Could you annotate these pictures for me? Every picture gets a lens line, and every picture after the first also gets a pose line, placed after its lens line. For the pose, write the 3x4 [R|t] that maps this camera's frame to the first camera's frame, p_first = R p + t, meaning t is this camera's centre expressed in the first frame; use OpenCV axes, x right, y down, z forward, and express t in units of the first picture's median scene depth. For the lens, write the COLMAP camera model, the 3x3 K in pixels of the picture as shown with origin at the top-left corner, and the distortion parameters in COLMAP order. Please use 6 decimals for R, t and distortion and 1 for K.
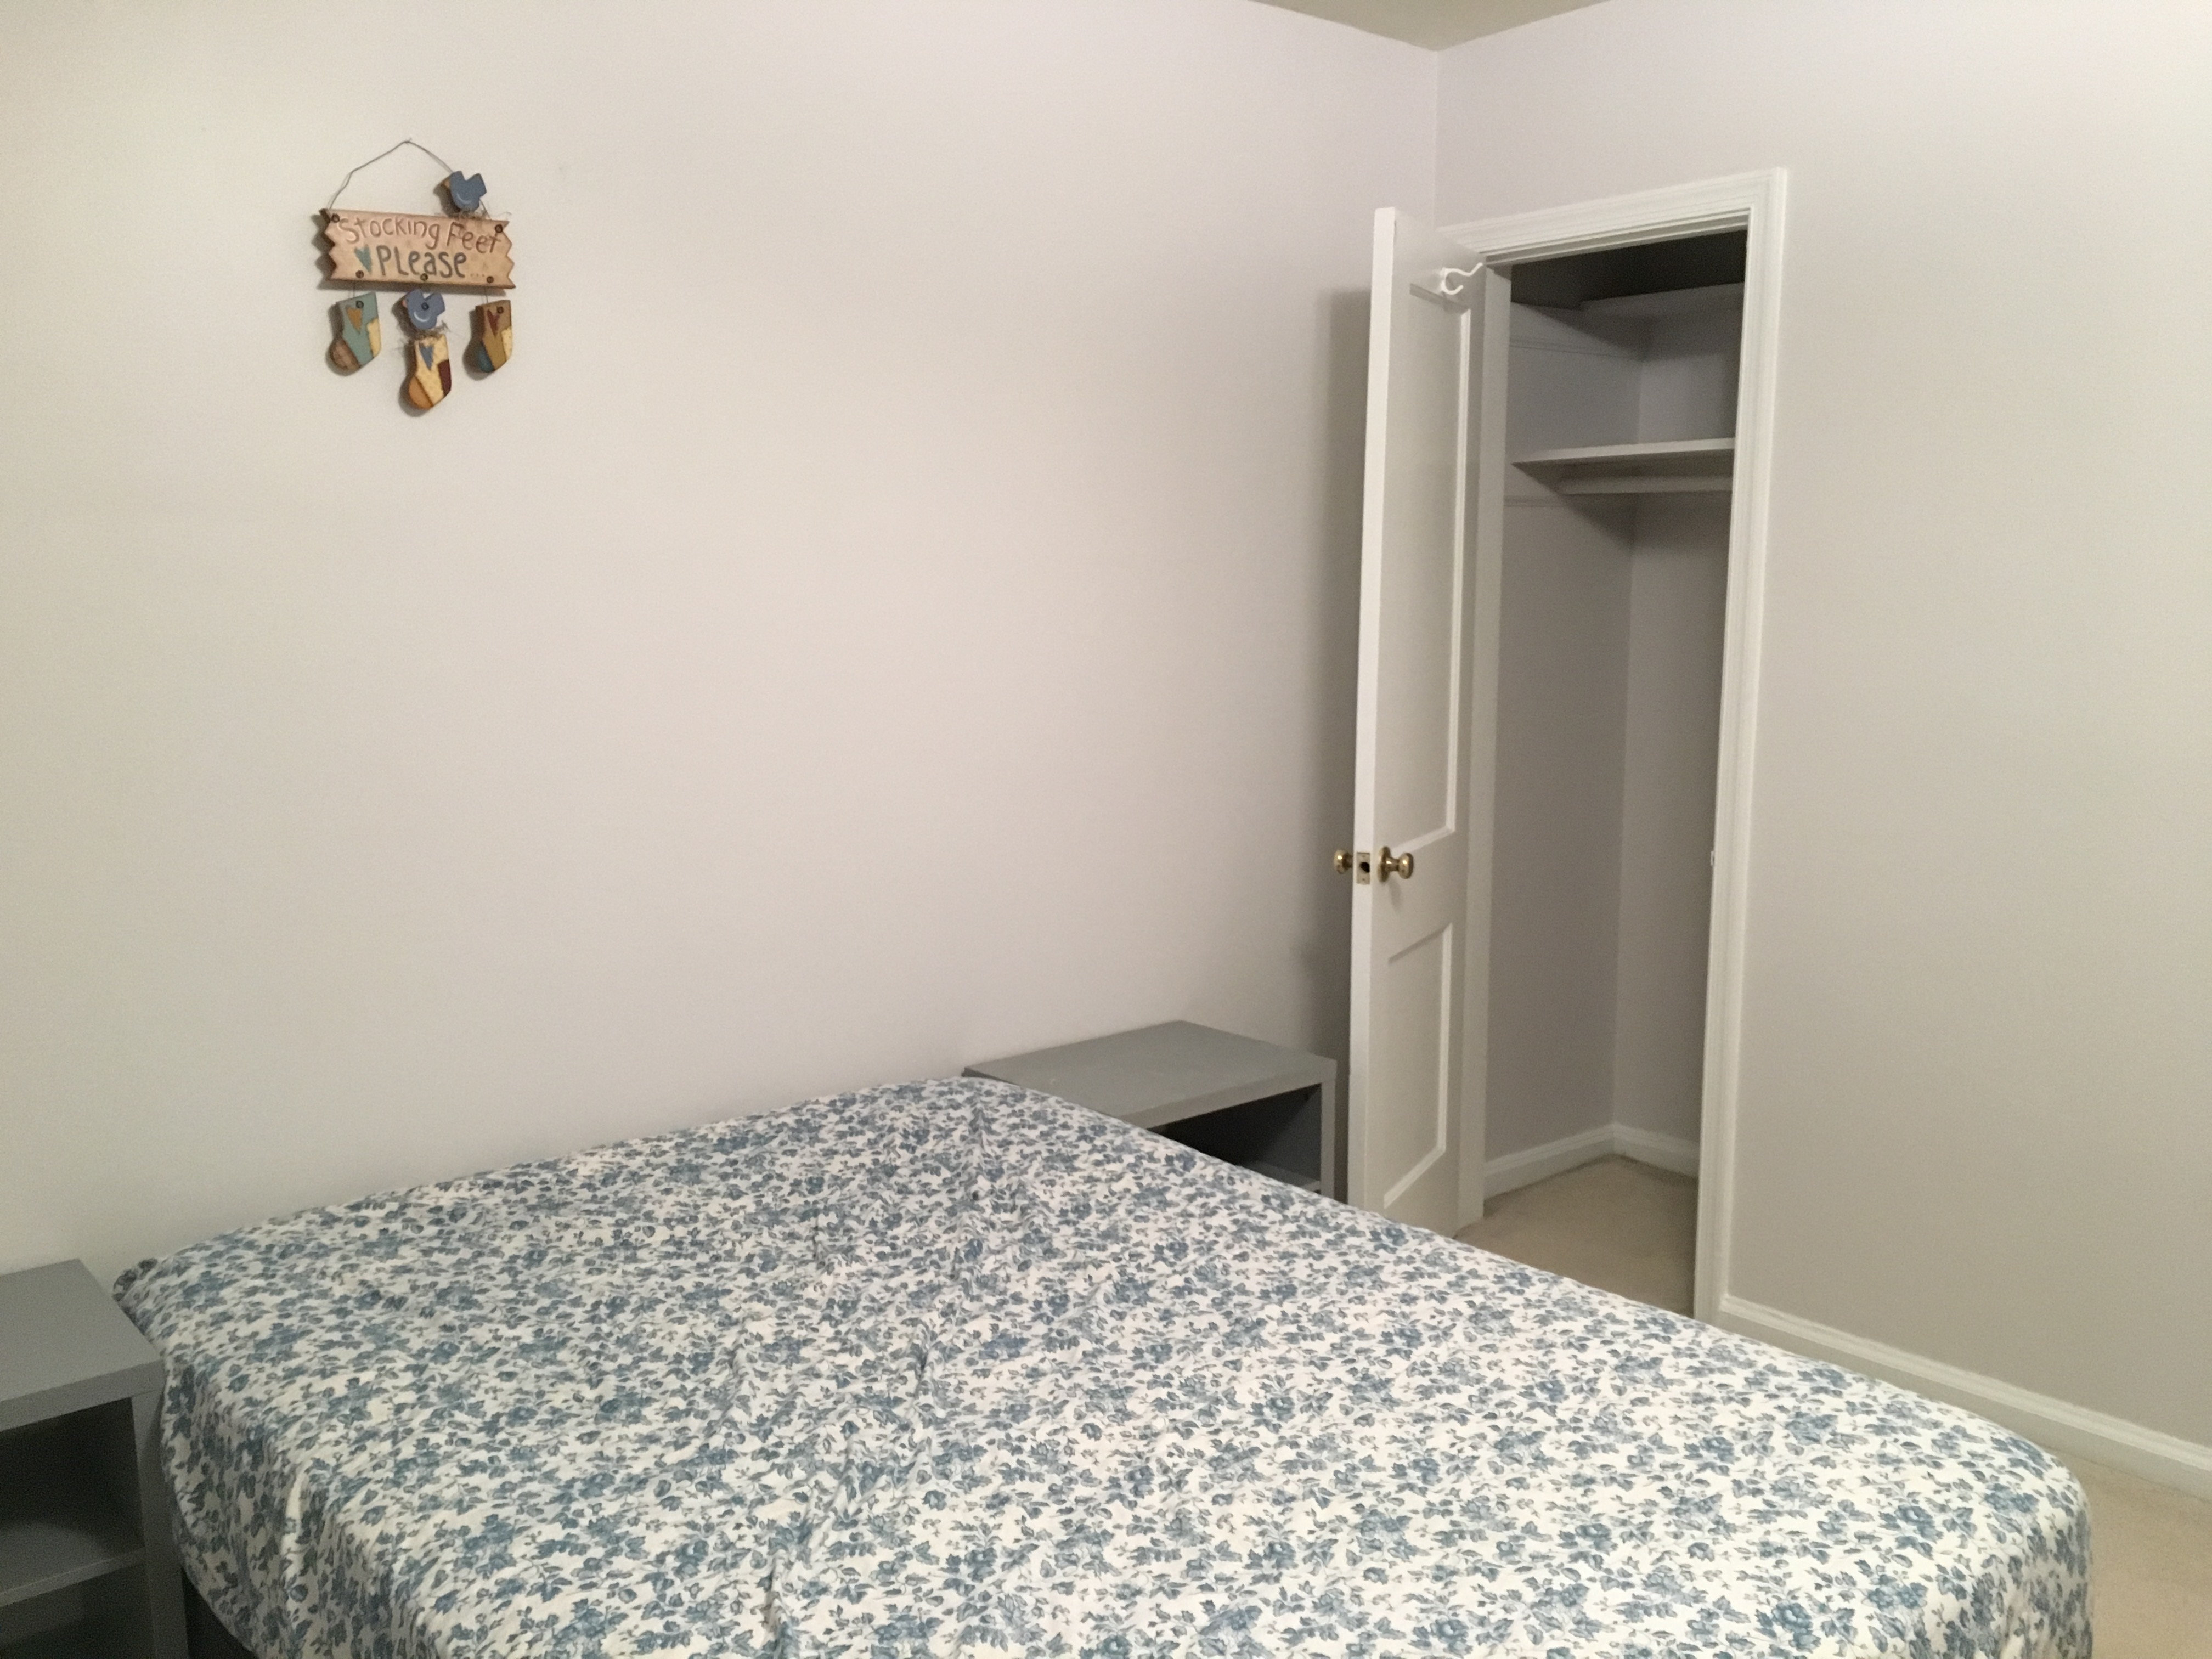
lens RADIAL K [[1855.6, 0, 1106.0], [0, 1855.6, 829.5], [0, 0, 1]] dist [0.080982, -0.124633]
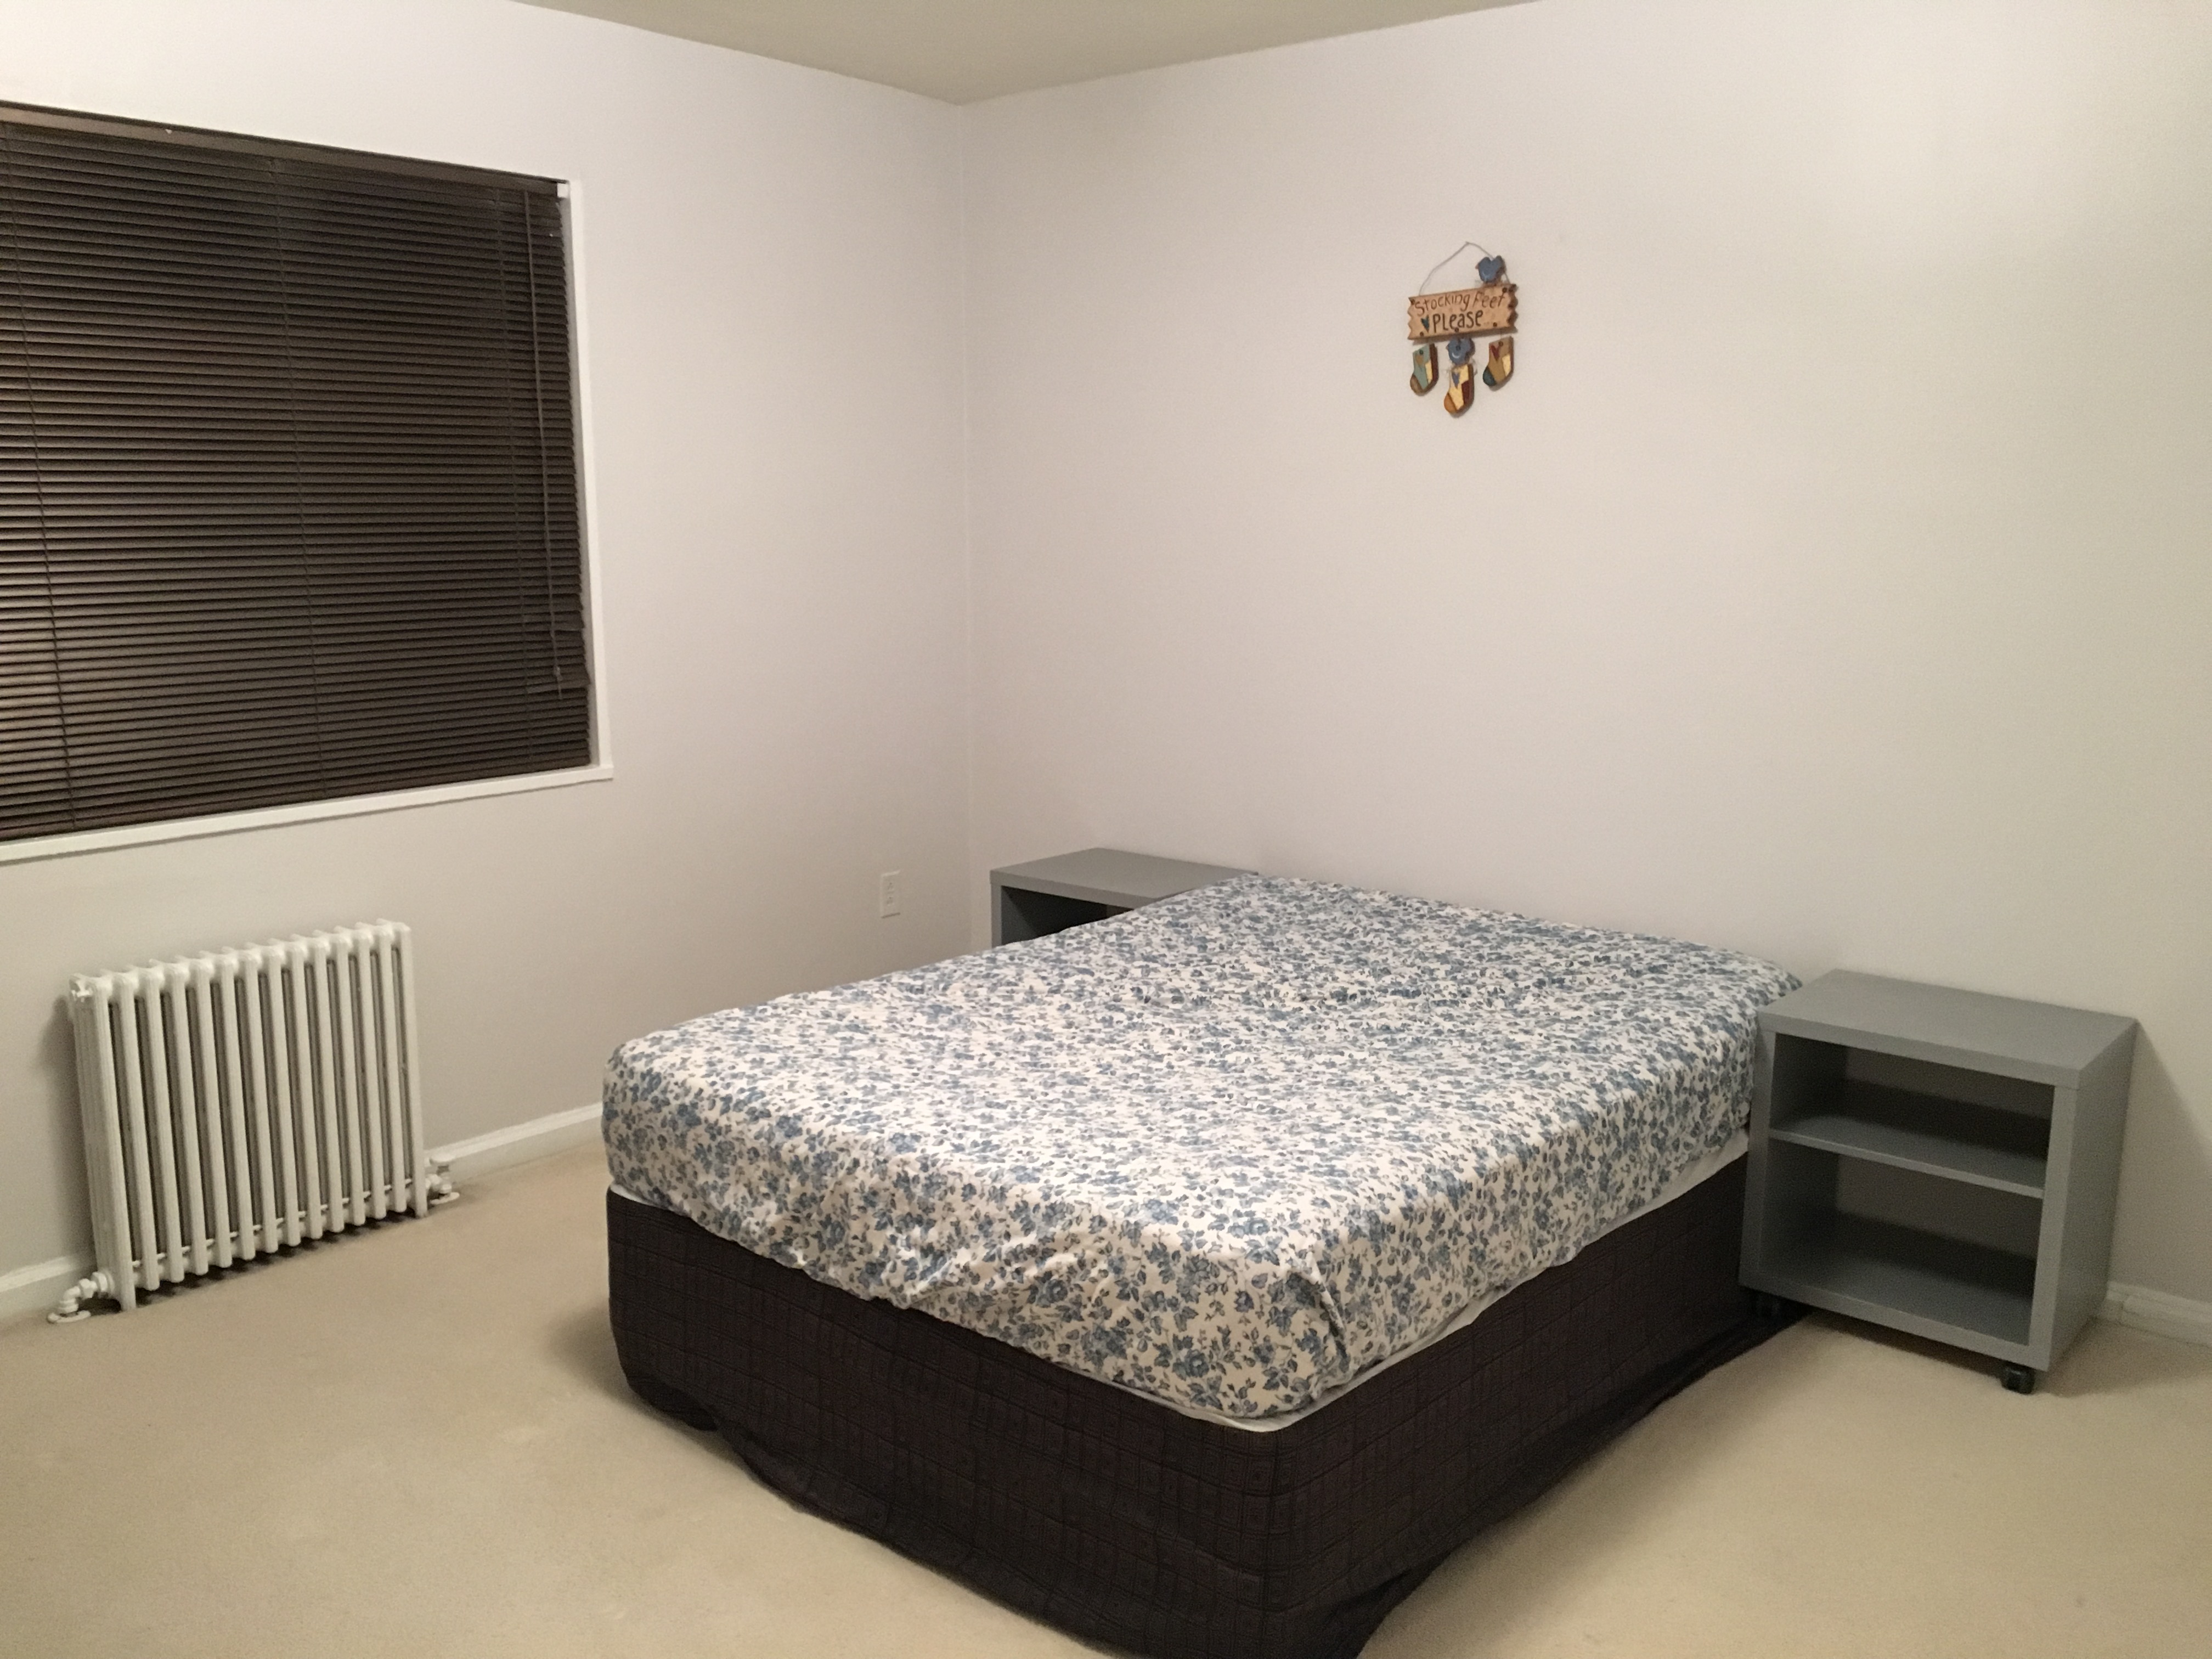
lens RADIAL K [[1855.6, 0, 1106.0], [0, 1855.6, 829.5], [0, 0, 1]] dist [0.080982, -0.124633]
pose [[0.162226, 0.178165, -0.970536, 1.194633], [-0.142520, 0.977482, 0.155618, -0.084109], [0.976407, 0.113075, 0.183965, 0.463799]]
